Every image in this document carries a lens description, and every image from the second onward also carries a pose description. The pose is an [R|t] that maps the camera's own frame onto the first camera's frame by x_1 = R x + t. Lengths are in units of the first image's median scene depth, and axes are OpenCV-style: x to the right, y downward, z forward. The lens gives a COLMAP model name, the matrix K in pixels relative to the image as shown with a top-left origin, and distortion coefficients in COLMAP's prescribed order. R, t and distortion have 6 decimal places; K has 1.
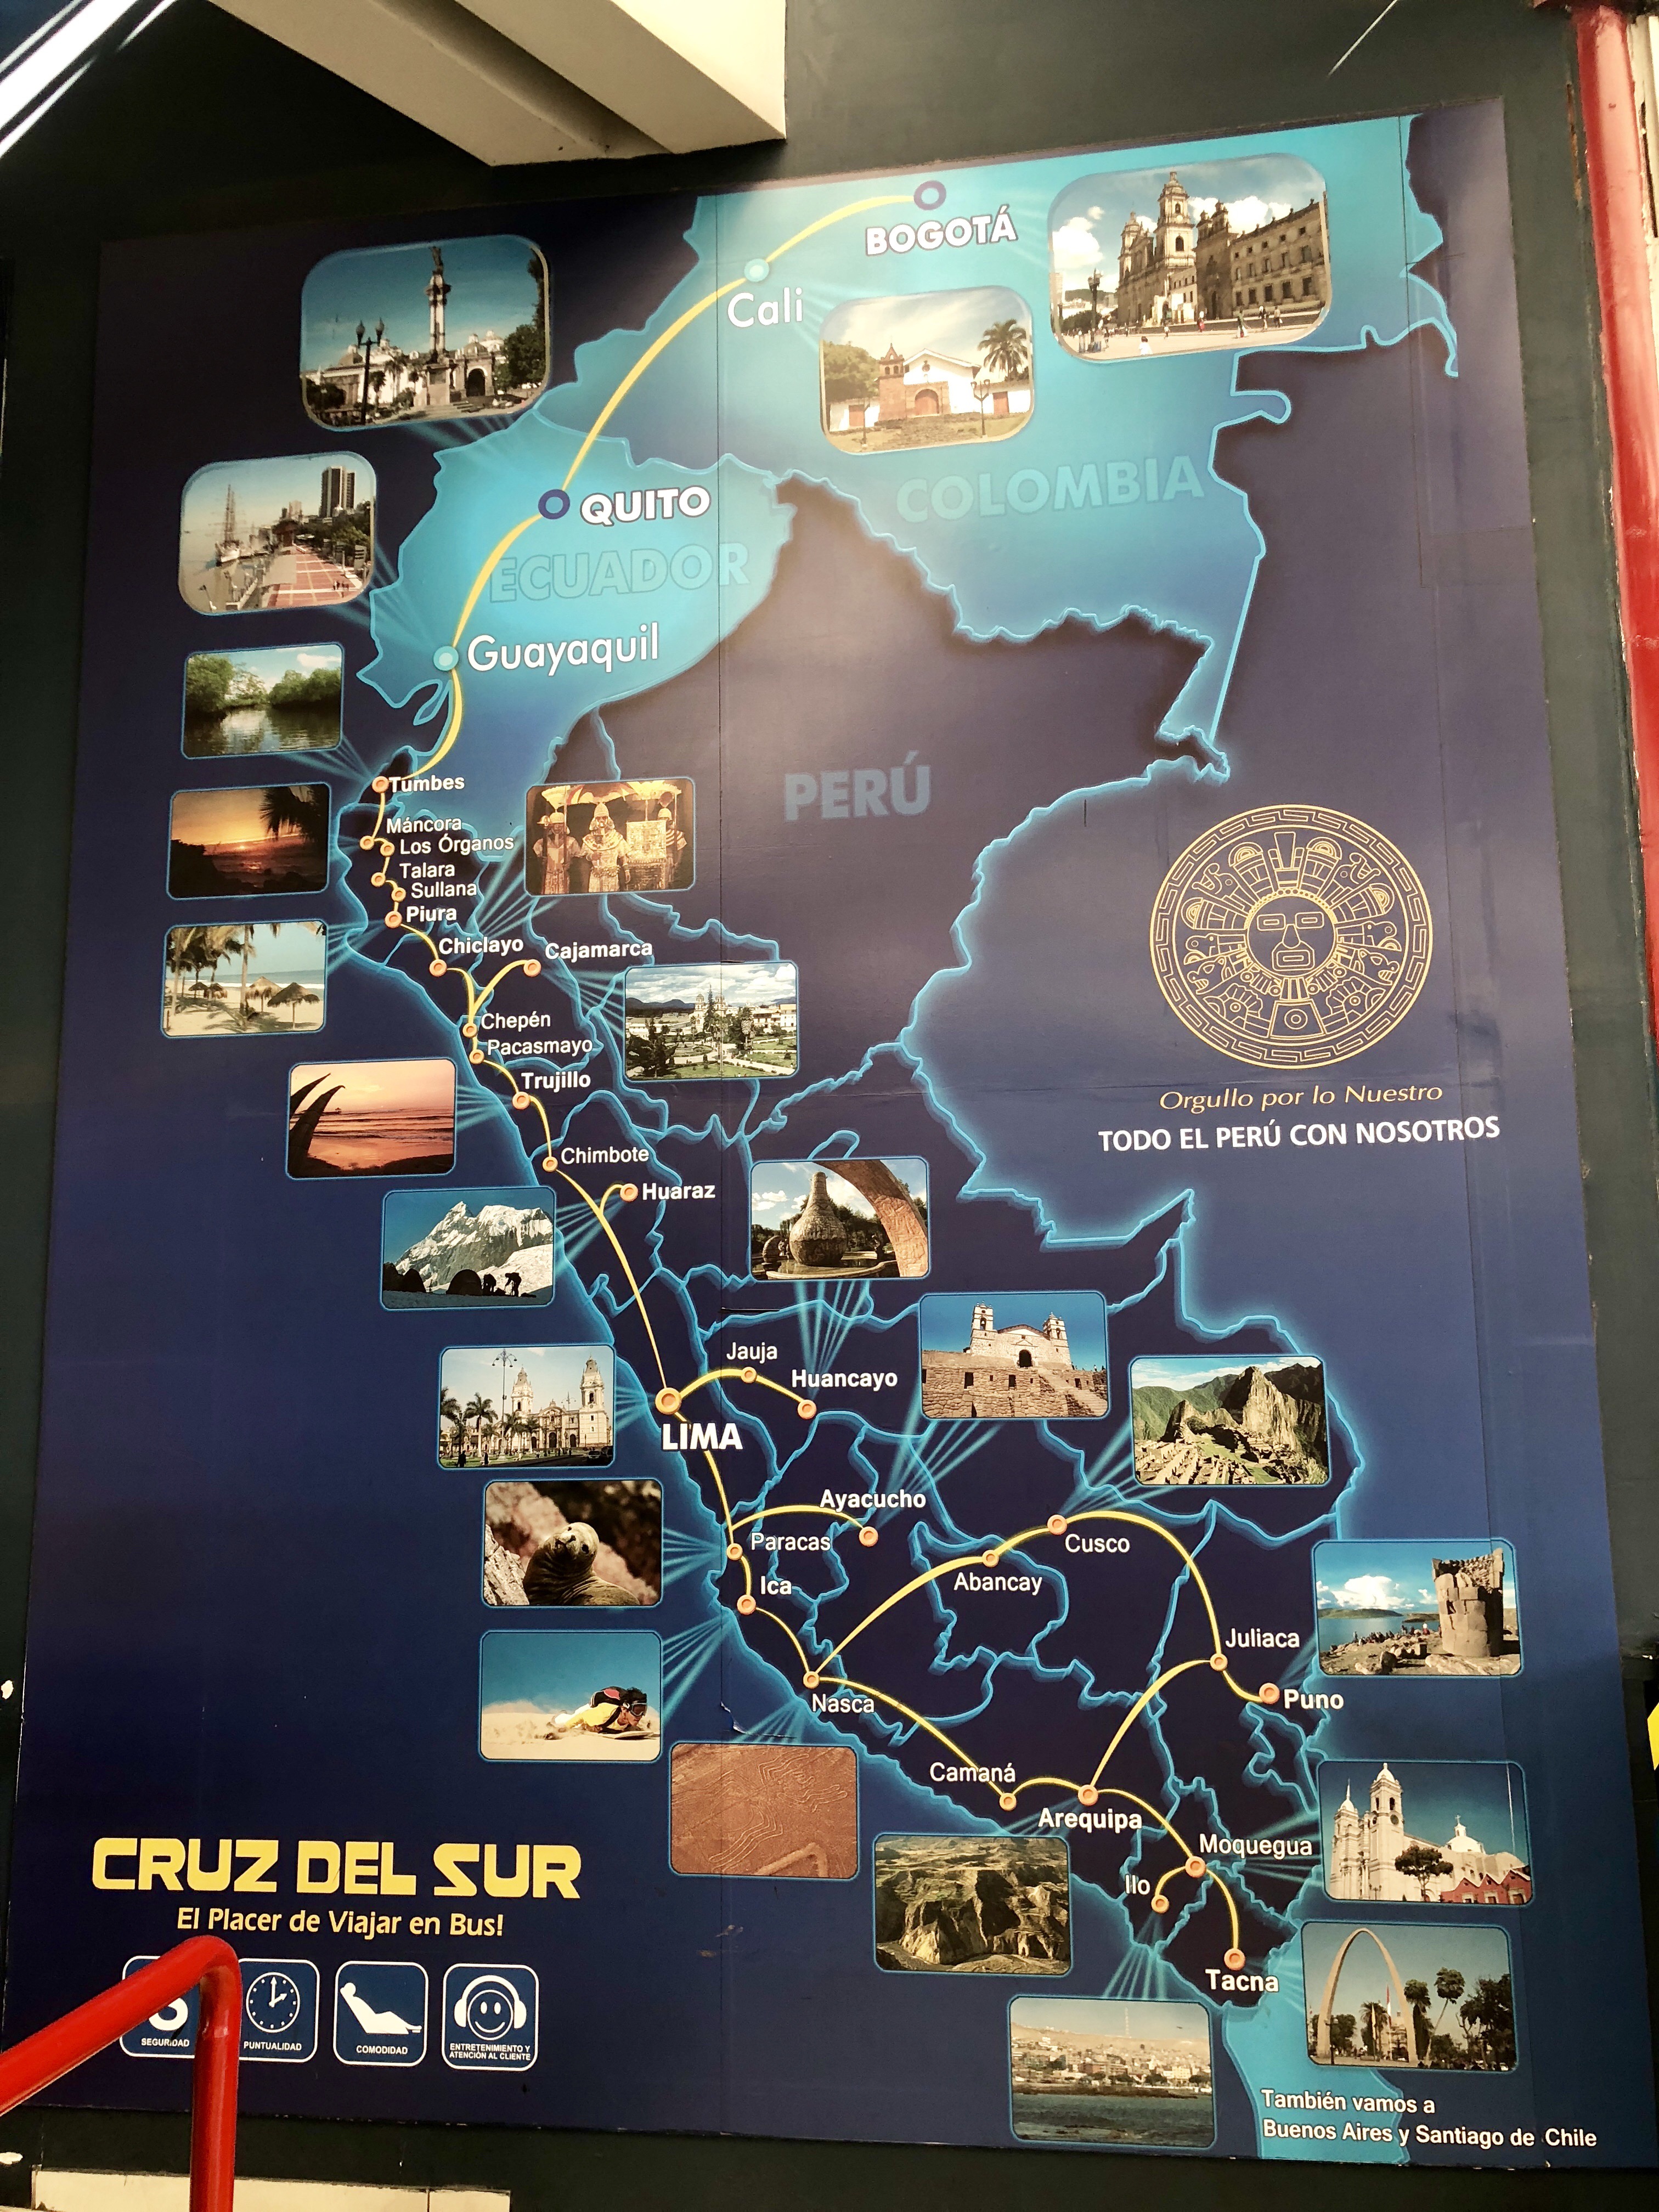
lens RADIAL K [[1857.5, 0, 832.6], [0, 1857.5, 1124.9], [0, 0, 1]] dist [0.034532, -0.008217]
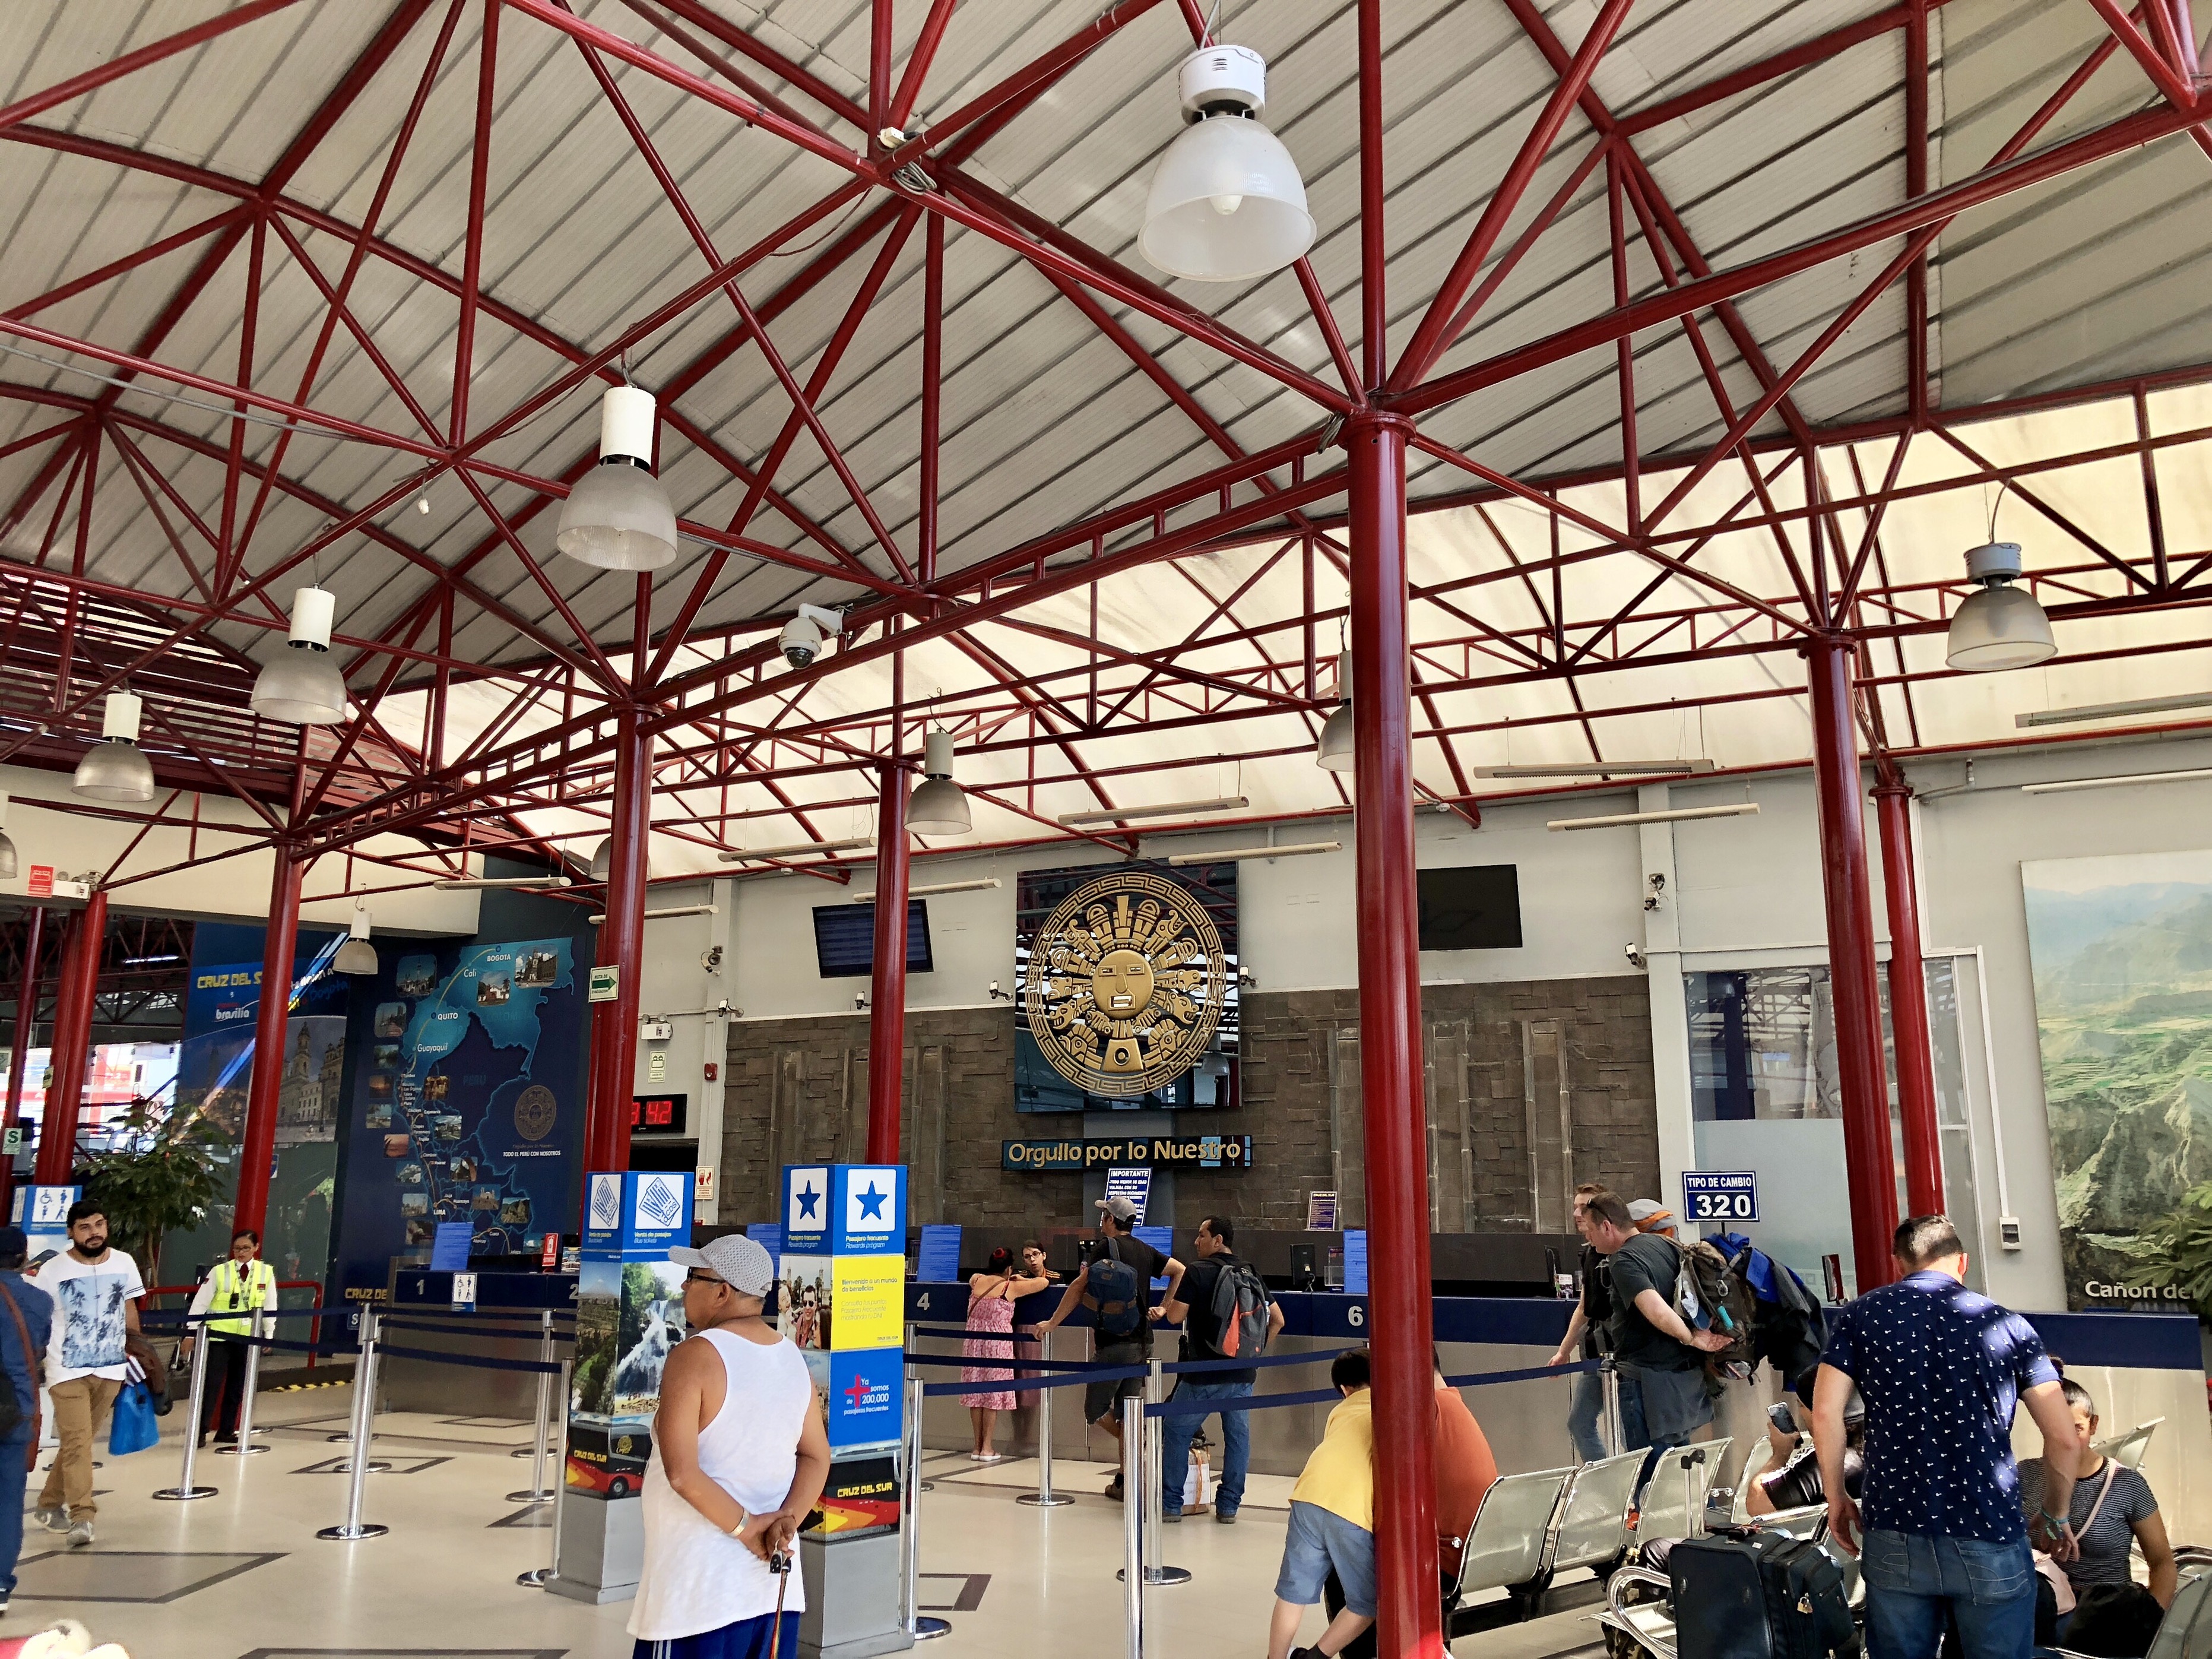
lens RADIAL K [[1857.7, 0, 1106.1], [0, 1857.7, 821.6], [0, 0, 1]] dist [0.034532, -0.008217]
pose [[0.940451, -0.051057, -0.336074, 3.276582], [0.035324, 0.997982, -0.052766, -0.541339], [0.338090, 0.037752, 0.940356, -3.100732]]
